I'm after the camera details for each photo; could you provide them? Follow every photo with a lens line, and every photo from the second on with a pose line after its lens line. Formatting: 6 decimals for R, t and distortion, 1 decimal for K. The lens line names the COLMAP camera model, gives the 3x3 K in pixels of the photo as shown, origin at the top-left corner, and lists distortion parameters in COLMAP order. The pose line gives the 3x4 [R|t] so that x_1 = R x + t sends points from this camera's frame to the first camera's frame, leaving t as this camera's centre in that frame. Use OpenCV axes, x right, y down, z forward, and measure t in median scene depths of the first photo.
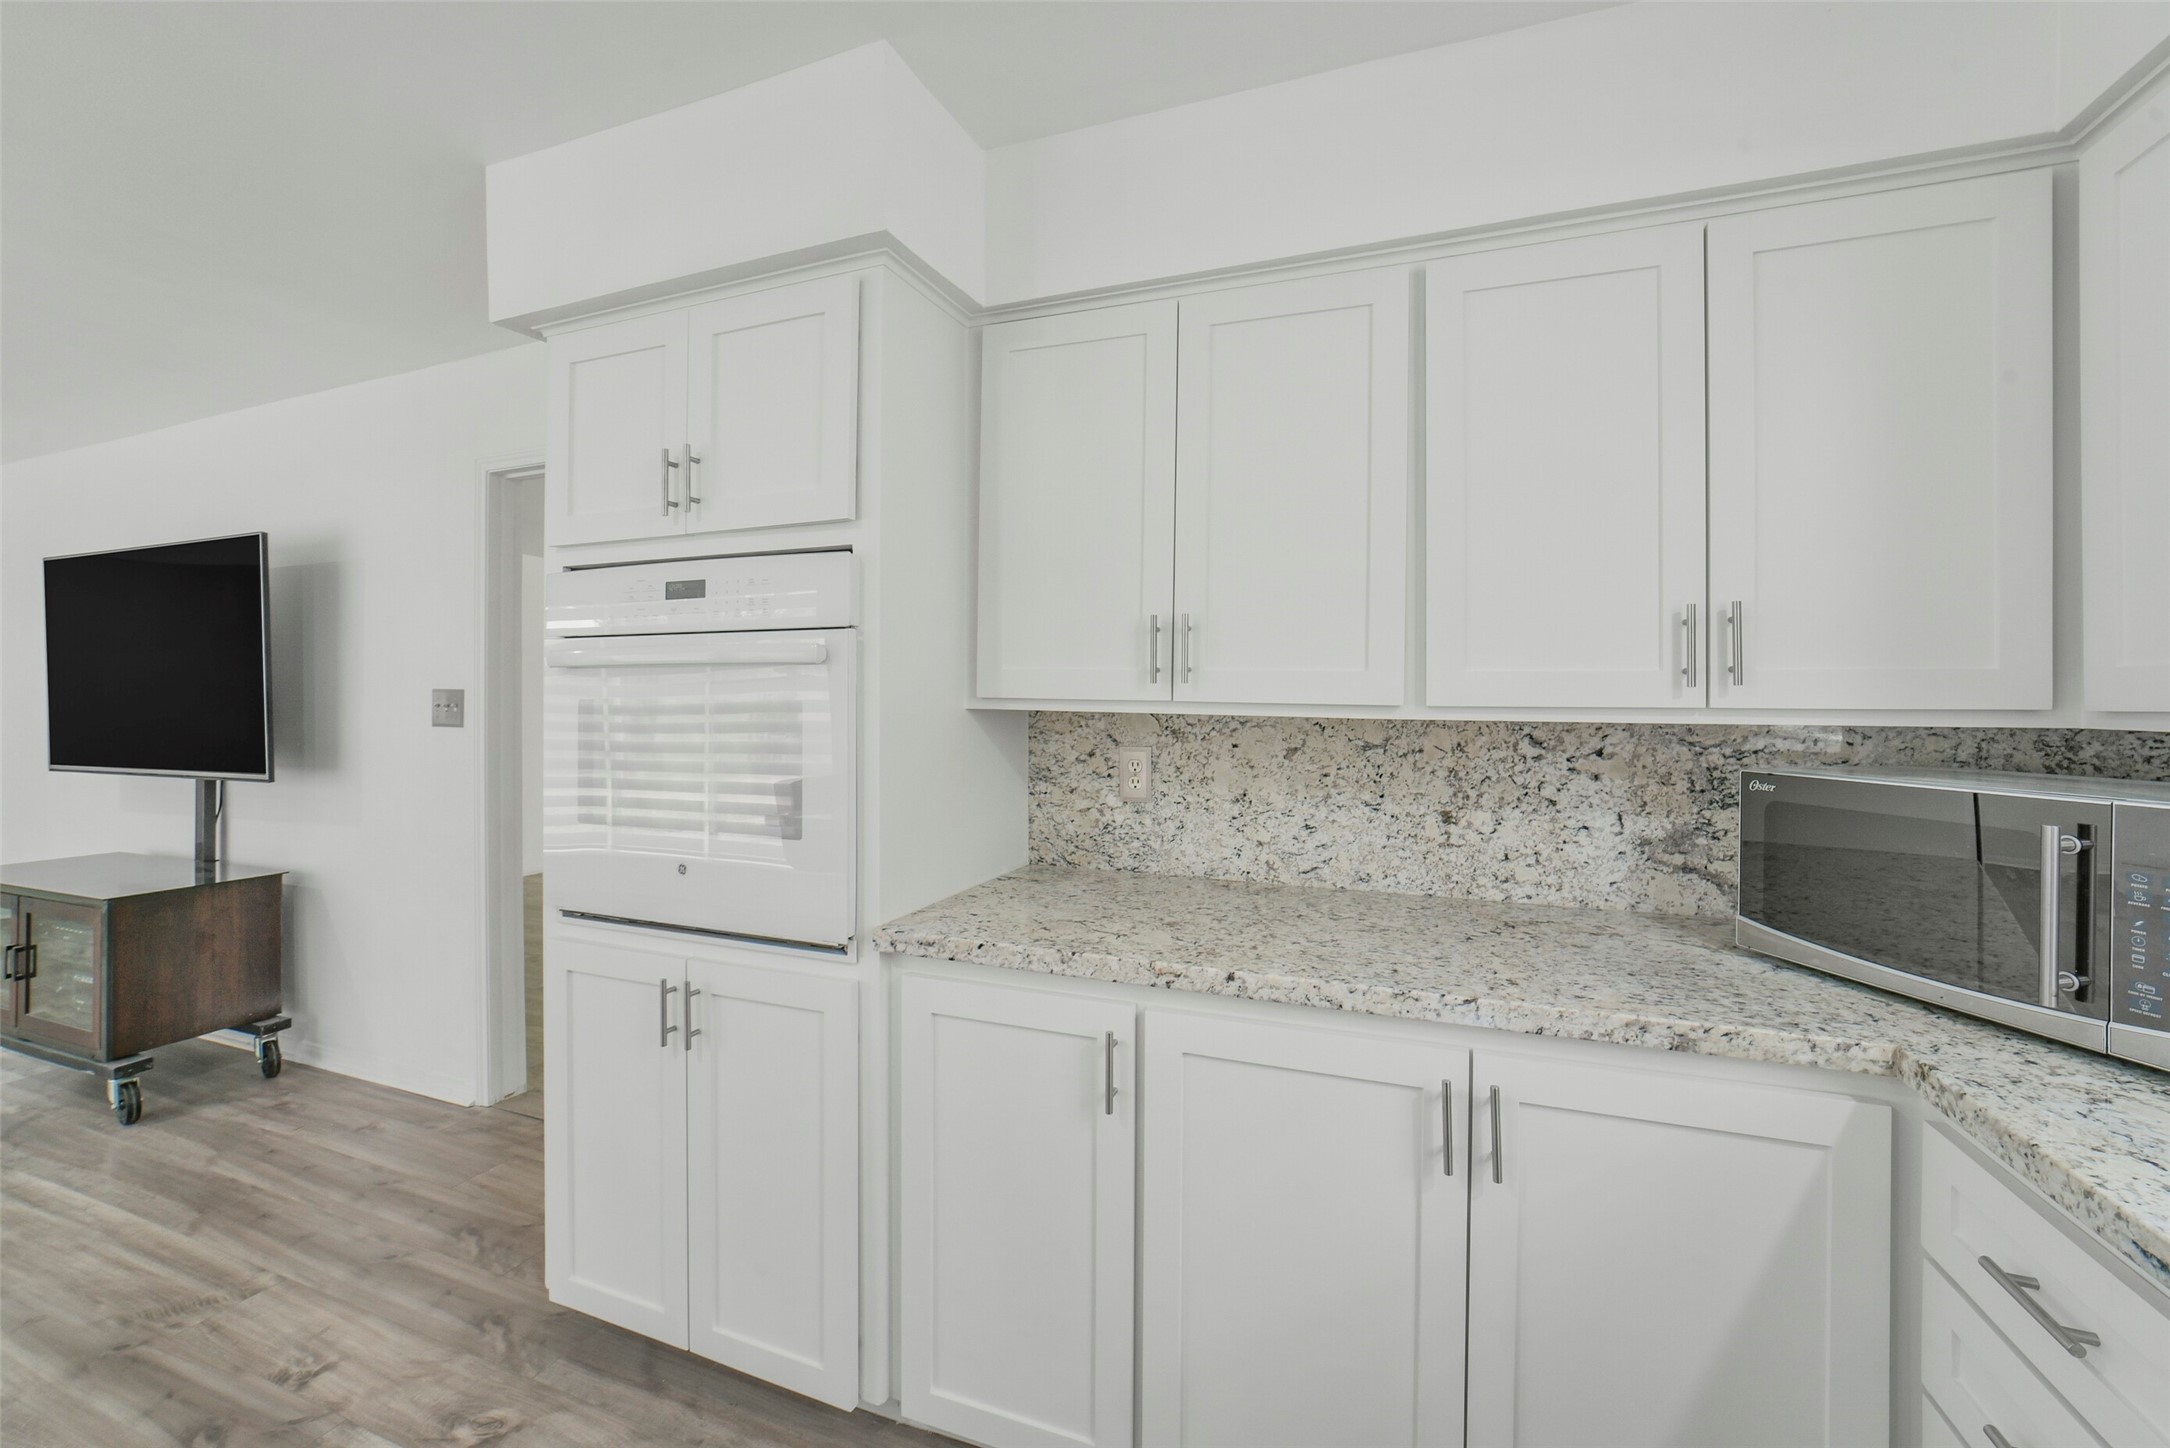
lens RADIAL K [[873.1, 0, 1086.8], [0, 873.1, 704.6], [0, 0, 1]] dist [-0.032127, 0.009336]
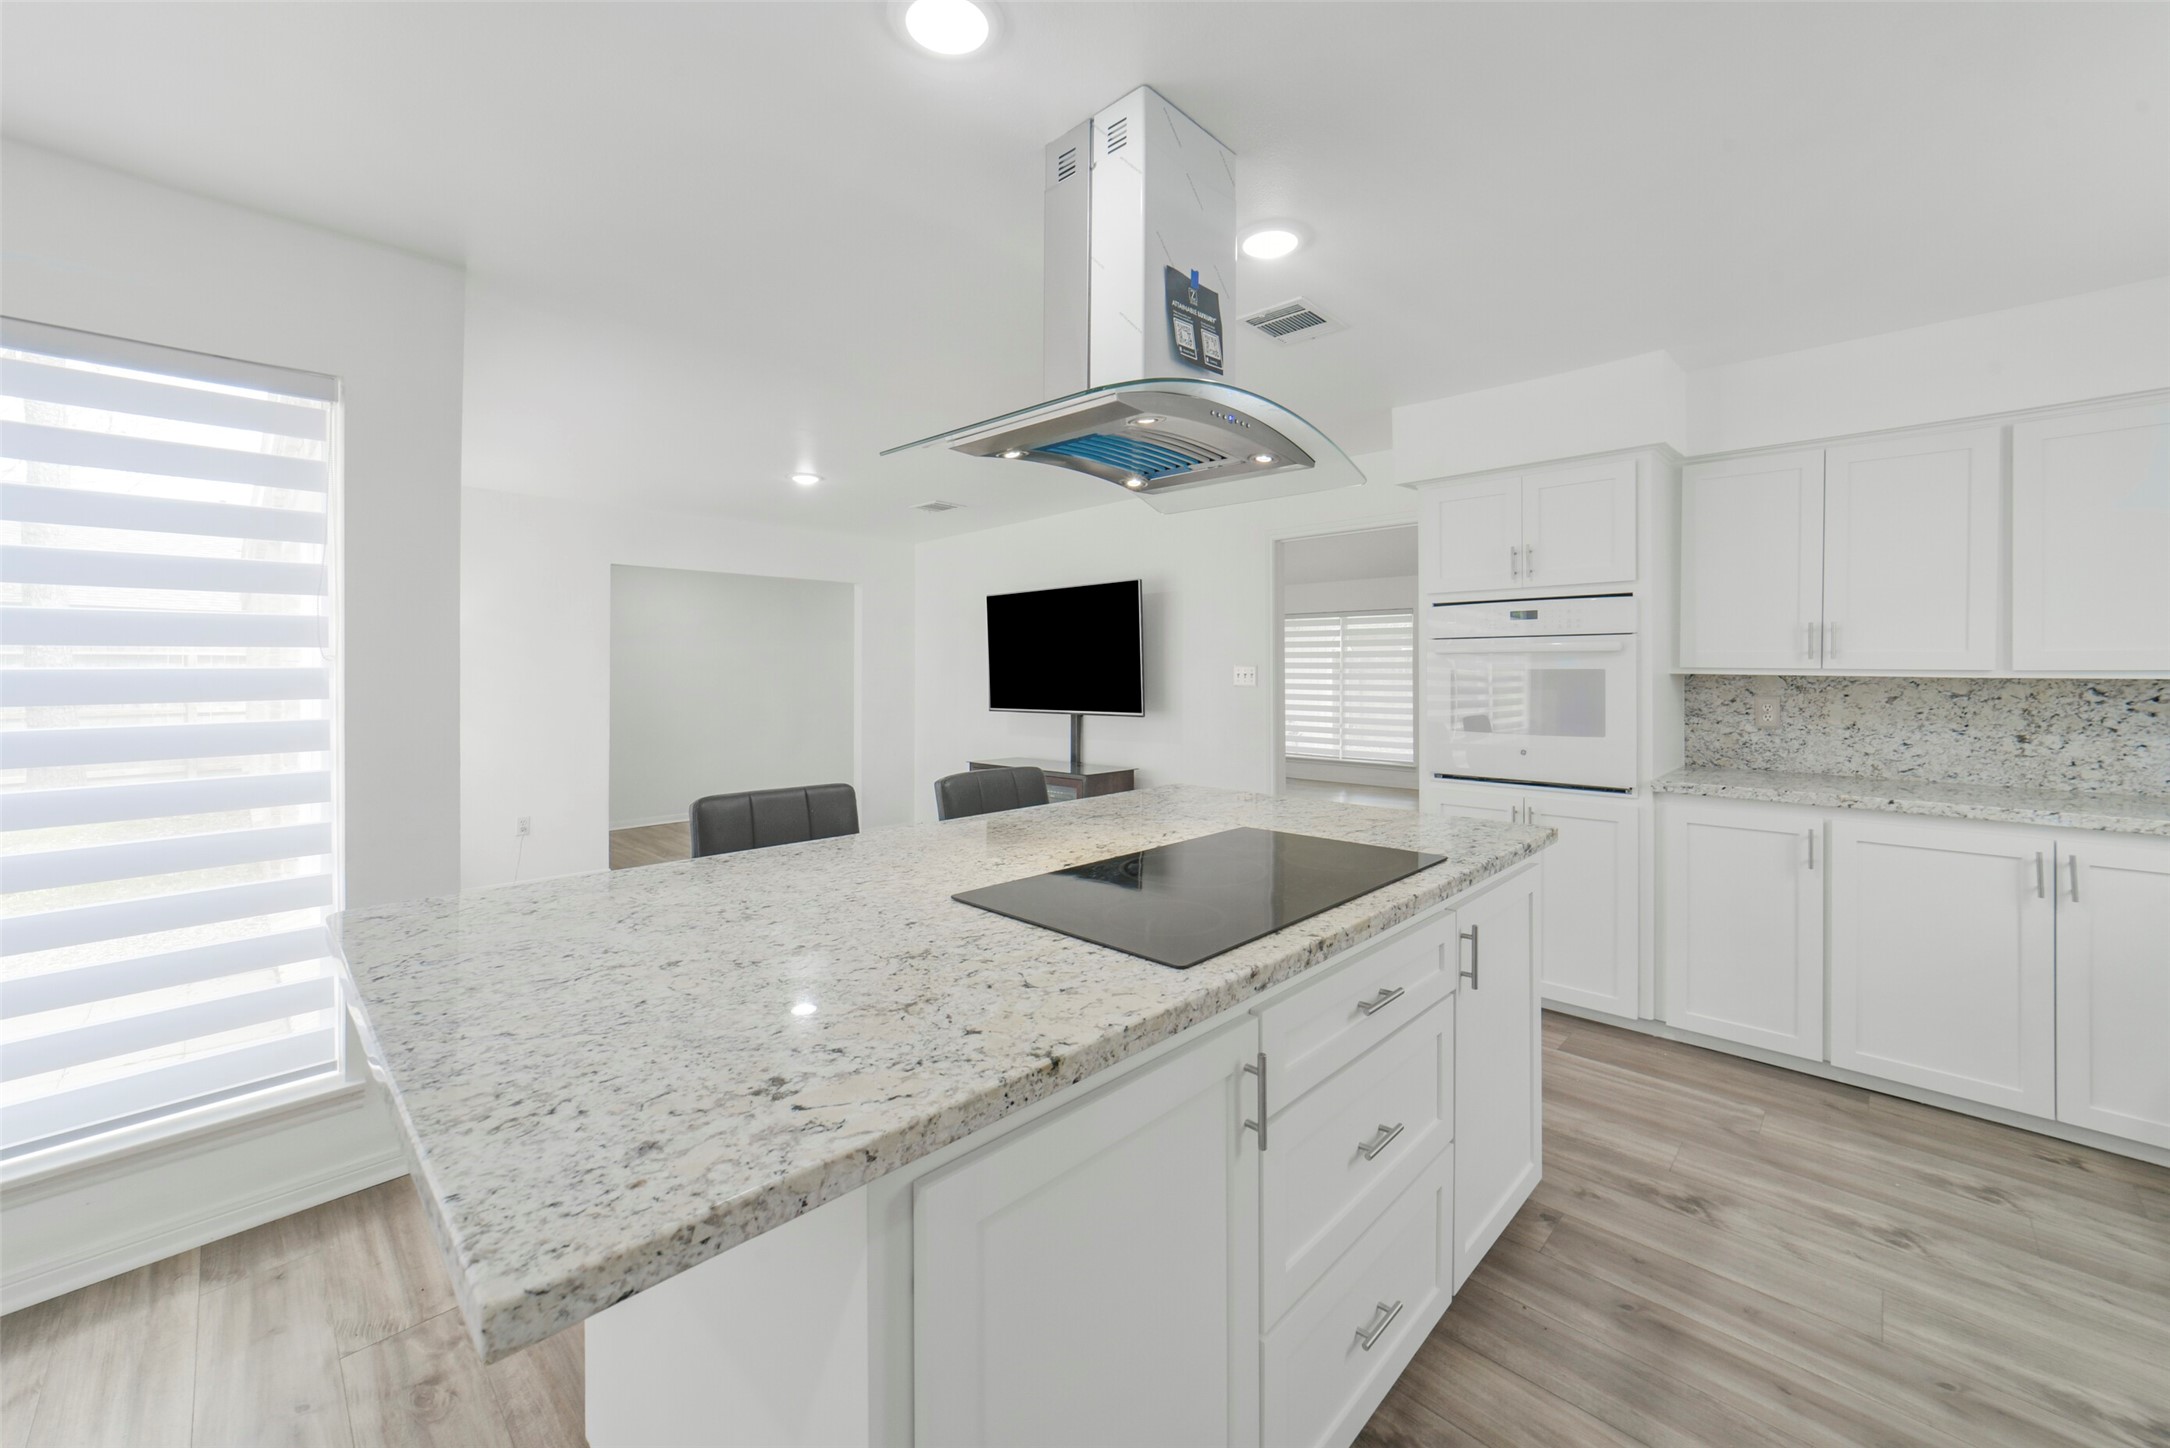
lens RADIAL K [[836.0, 0, 1088.5], [0, 836.0, 675.8], [0, 0, 1]] dist [-0.027056, 0.008339]
pose [[0.916512, -0.002947, -0.399996, -0.581954], [0.002648, 0.999996, -0.001300, 0.008917], [0.399998, 0.000132, 0.916516, -1.119752]]
